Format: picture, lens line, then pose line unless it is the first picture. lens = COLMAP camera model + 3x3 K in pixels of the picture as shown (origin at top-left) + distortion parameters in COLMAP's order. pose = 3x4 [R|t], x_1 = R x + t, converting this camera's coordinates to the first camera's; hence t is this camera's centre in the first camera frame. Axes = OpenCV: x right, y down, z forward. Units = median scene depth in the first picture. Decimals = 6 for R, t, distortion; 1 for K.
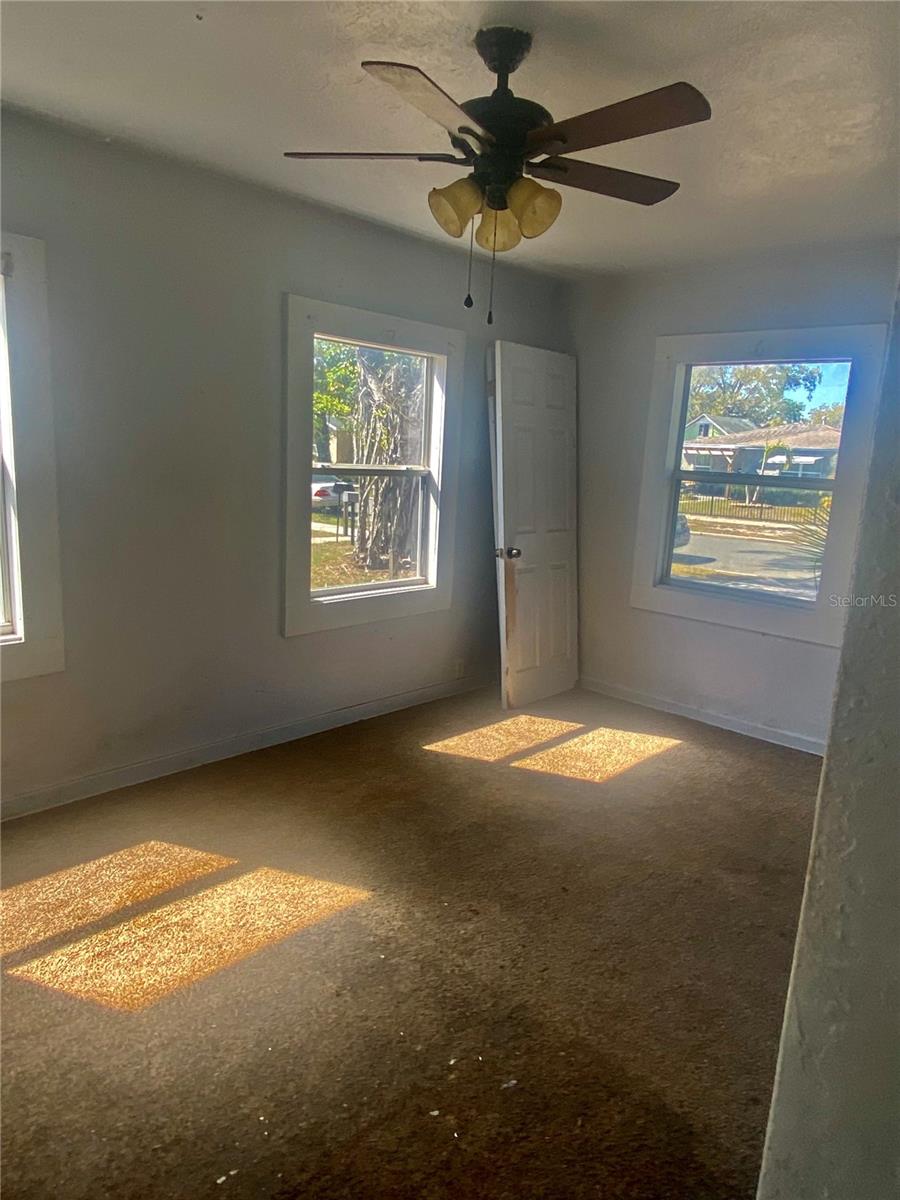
lens RADIAL K [[797.8, 0, 450.0], [0, 797.8, 600.0], [0, 0, 1]] dist [0.026740, -0.000270]
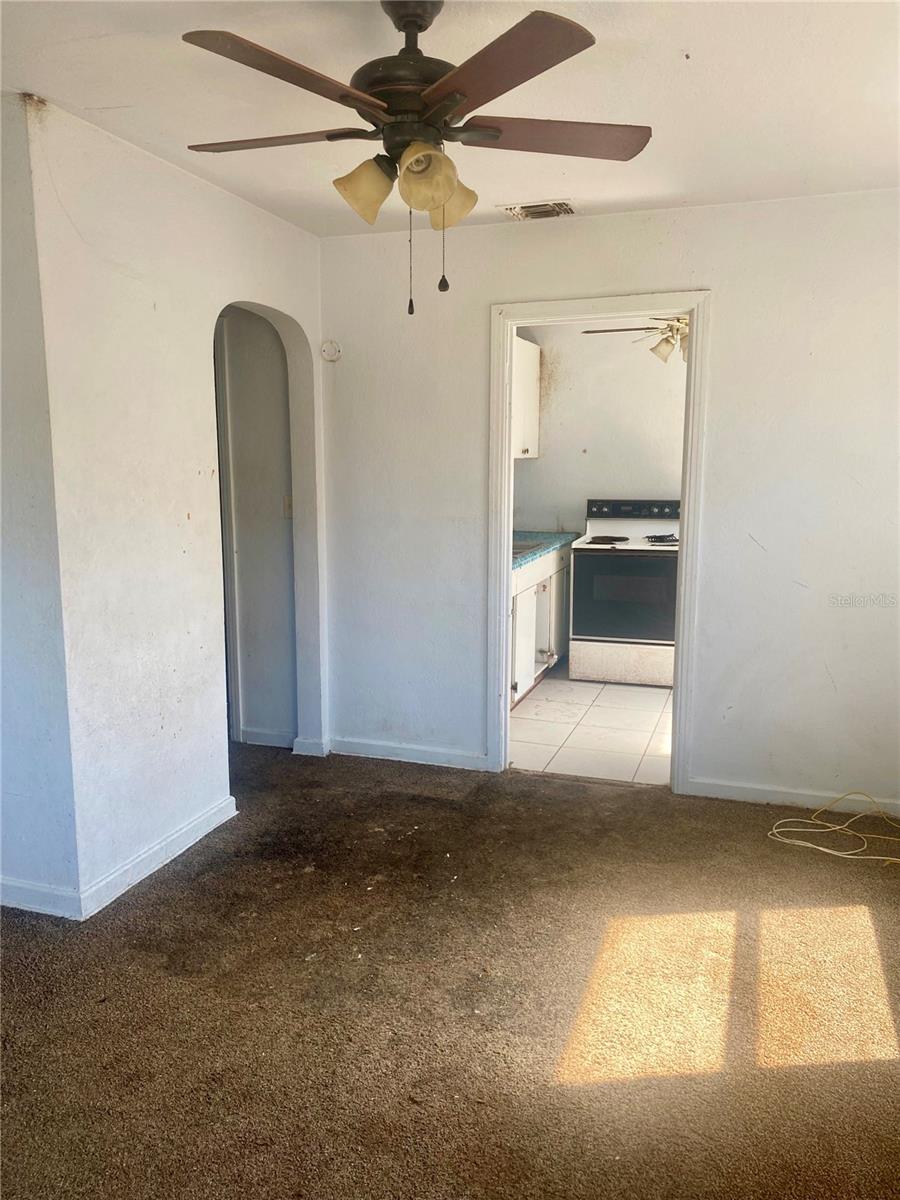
lens RADIAL K [[917.9, 0, 438.5], [0, 917.9, 602.0], [0, 0, 1]] dist [0.000585, -0.003547]
pose [[-0.920921, 0.012219, -0.389558, 0.336199], [-0.121311, 0.940874, 0.316292, -0.304563], [0.370389, 0.338537, -0.864988, 1.617476]]
